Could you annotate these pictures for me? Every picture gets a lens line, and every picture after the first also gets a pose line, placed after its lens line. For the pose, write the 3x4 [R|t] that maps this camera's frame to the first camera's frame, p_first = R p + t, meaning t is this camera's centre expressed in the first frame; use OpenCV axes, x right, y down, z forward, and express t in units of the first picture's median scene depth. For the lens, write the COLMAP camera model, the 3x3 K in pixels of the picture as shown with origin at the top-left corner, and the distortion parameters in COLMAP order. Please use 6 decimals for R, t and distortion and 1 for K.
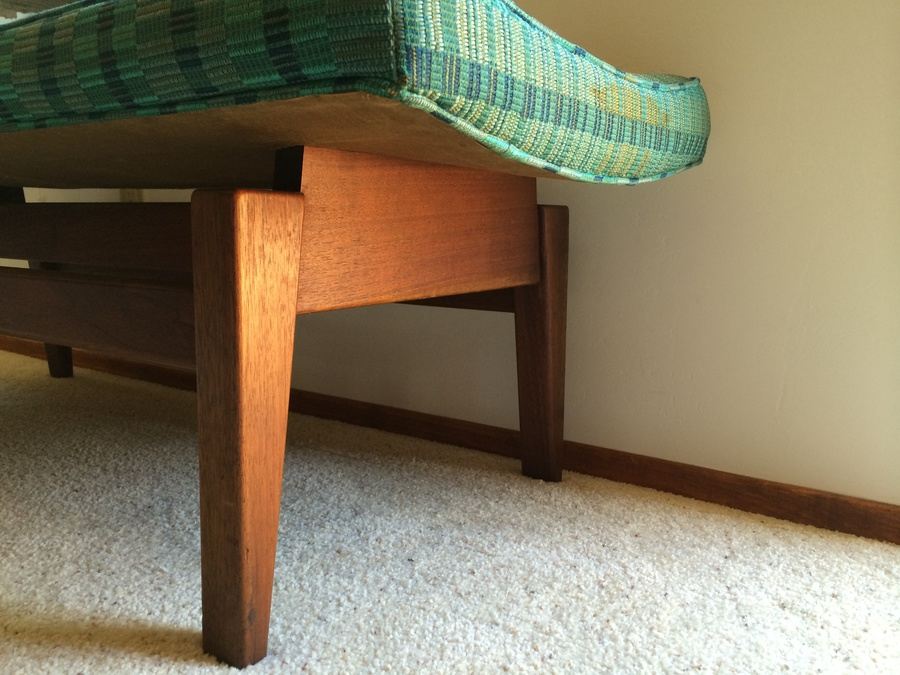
lens RADIAL K [[785.3, 0, 448.3], [0, 785.3, 335.4], [0, 0, 1]] dist [0.081422, -0.119223]
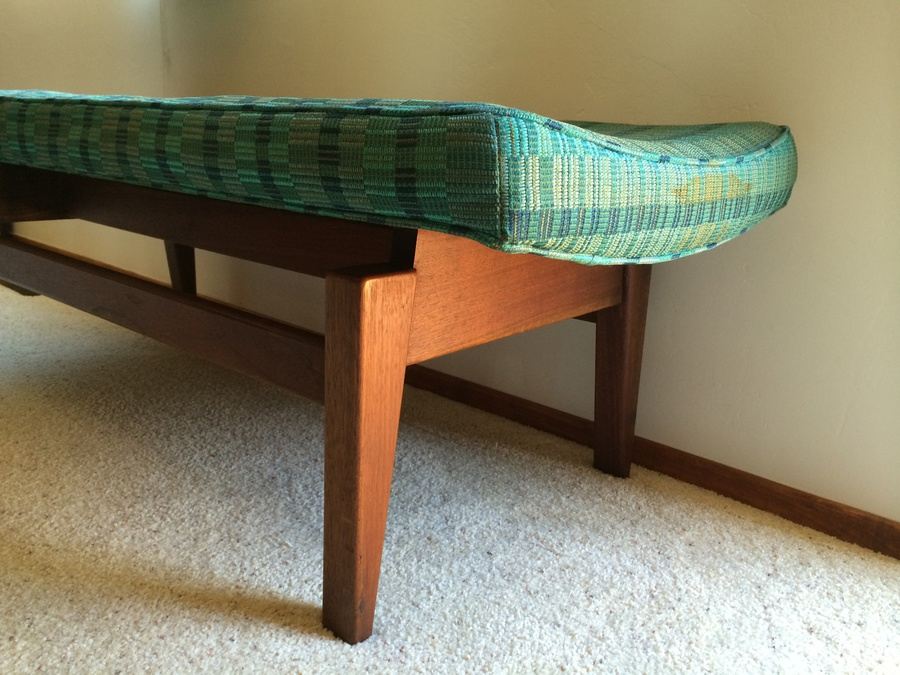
lens RADIAL K [[785.3, 0, 444.8], [0, 785.3, 336.4], [0, 0, 1]] dist [0.081422, -0.119223]
pose [[0.992086, 0.060356, -0.110099, -0.004104], [-0.046753, 0.991404, 0.122199, -0.194479], [0.116527, -0.116084, 0.986380, -0.146724]]
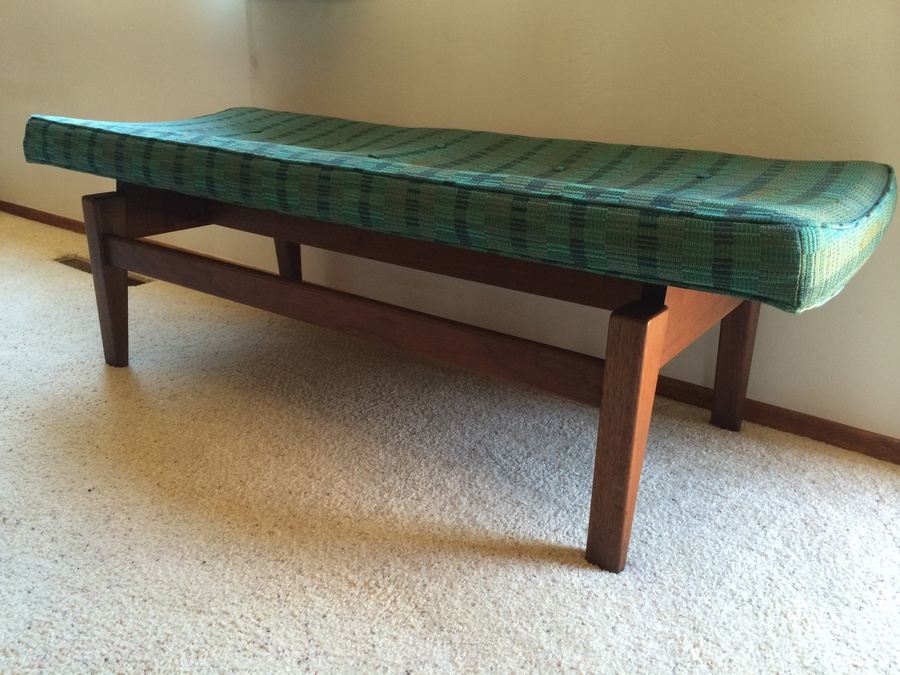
lens RADIAL K [[785.3, 0, 442.6], [0, 785.3, 339.5], [0, 0, 1]] dist [0.081422, -0.119223]
pose [[0.999613, 0.016609, -0.022333, -0.521877], [-0.011471, 0.976963, 0.213102, -0.389064], [0.025358, -0.212763, 0.976775, -0.522452]]
